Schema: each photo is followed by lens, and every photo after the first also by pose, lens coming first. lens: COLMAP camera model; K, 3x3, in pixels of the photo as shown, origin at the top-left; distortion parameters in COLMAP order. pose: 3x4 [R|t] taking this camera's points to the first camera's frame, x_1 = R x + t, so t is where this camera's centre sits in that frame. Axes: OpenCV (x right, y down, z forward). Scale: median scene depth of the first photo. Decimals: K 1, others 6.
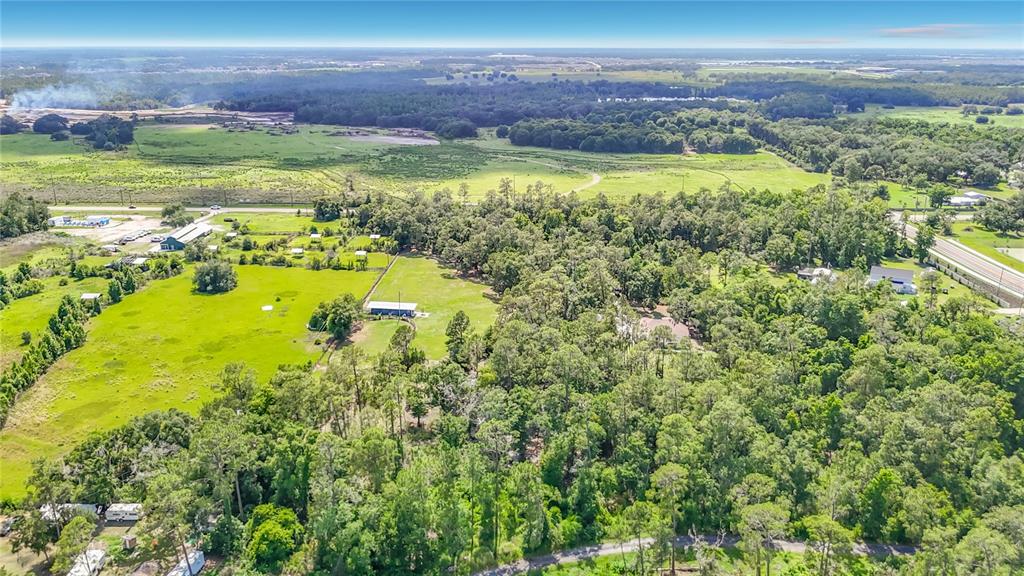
lens RADIAL K [[774.6, 0, 512.0], [0, 774.6, 288.0], [0, 0, 1]] dist [0.053592, -0.065410]
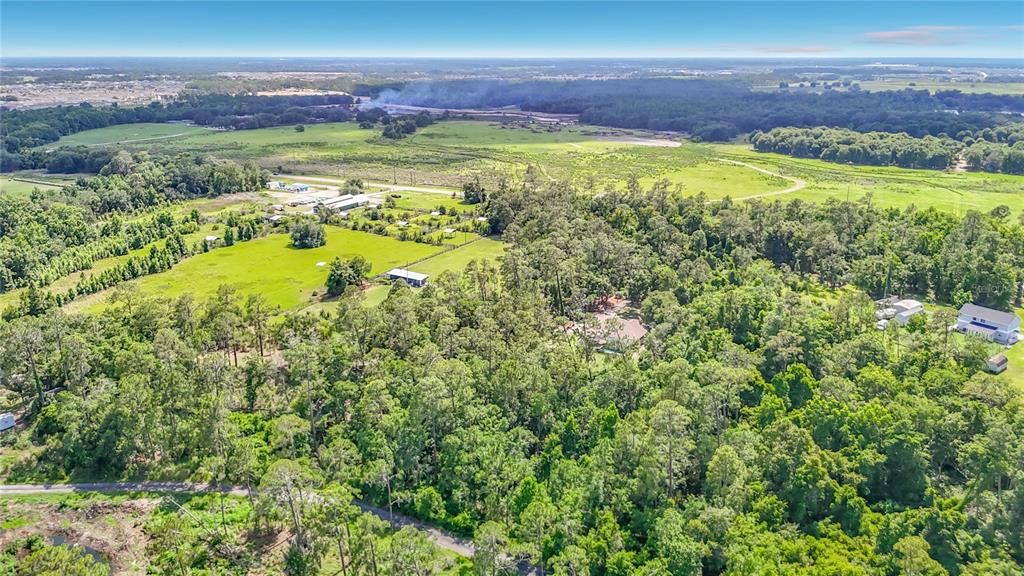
lens RADIAL K [[774.6, 0, 512.0], [0, 774.6, 288.0], [0, 0, 1]] dist [0.053592, -0.065410]
pose [[0.897132, 0.127247, -0.423040, 0.165516], [-0.132675, 0.991018, 0.016731, 0.001691], [0.421370, 0.041117, 0.905956, 0.038257]]
